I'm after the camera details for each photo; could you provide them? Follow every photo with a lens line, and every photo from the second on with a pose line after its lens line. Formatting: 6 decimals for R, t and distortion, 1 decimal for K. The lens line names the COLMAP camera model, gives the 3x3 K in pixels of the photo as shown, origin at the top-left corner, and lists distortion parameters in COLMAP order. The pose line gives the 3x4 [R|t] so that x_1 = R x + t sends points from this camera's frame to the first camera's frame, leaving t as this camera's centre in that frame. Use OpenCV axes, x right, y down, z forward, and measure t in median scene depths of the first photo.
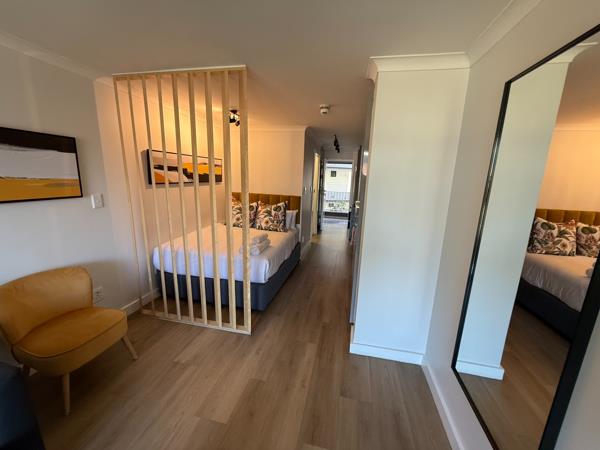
lens RADIAL K [[238.5, 0, 302.0], [0, 238.5, 224.8], [0, 0, 1]] dist [0.000015, 0.000068]
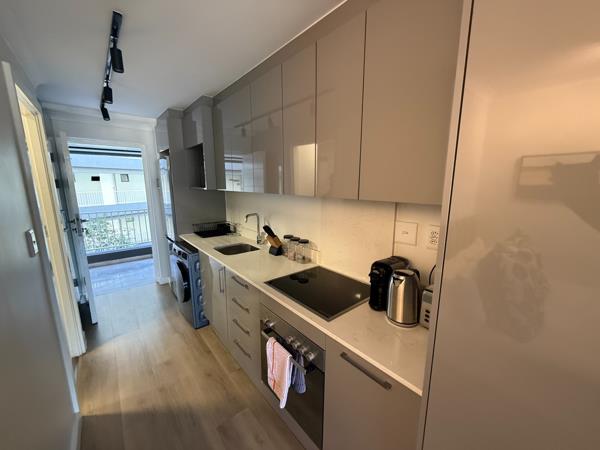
lens RADIAL K [[238.5, 0, 303.7], [0, 238.5, 225.5], [0, 0, 1]] dist [0.000015, 0.000068]
pose [[0.651439, -0.168045, 0.739857, 0.073922], [0.174907, 0.982159, 0.069074, -0.177084], [-0.738264, 0.084408, 0.669209, 0.862137]]
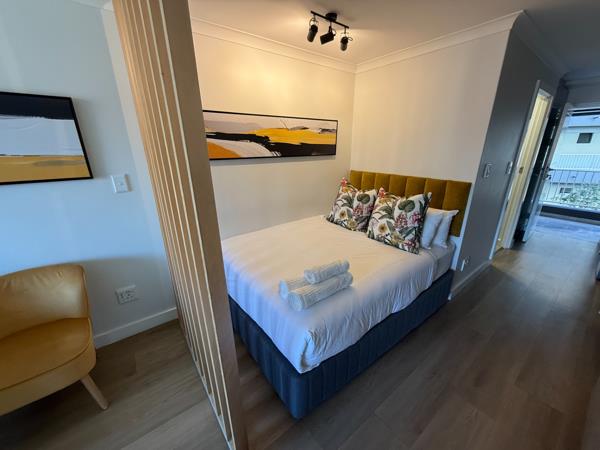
lens RADIAL K [[238.5, 0, 300.8], [0, 238.5, 225.7], [0, 0, 1]] dist [0.000015, 0.000068]
pose [[0.755918, 0.168869, -0.632512, 0.060997], [-0.099529, 0.984572, 0.143914, -0.076729], [0.647056, -0.045834, 0.761064, 0.445412]]
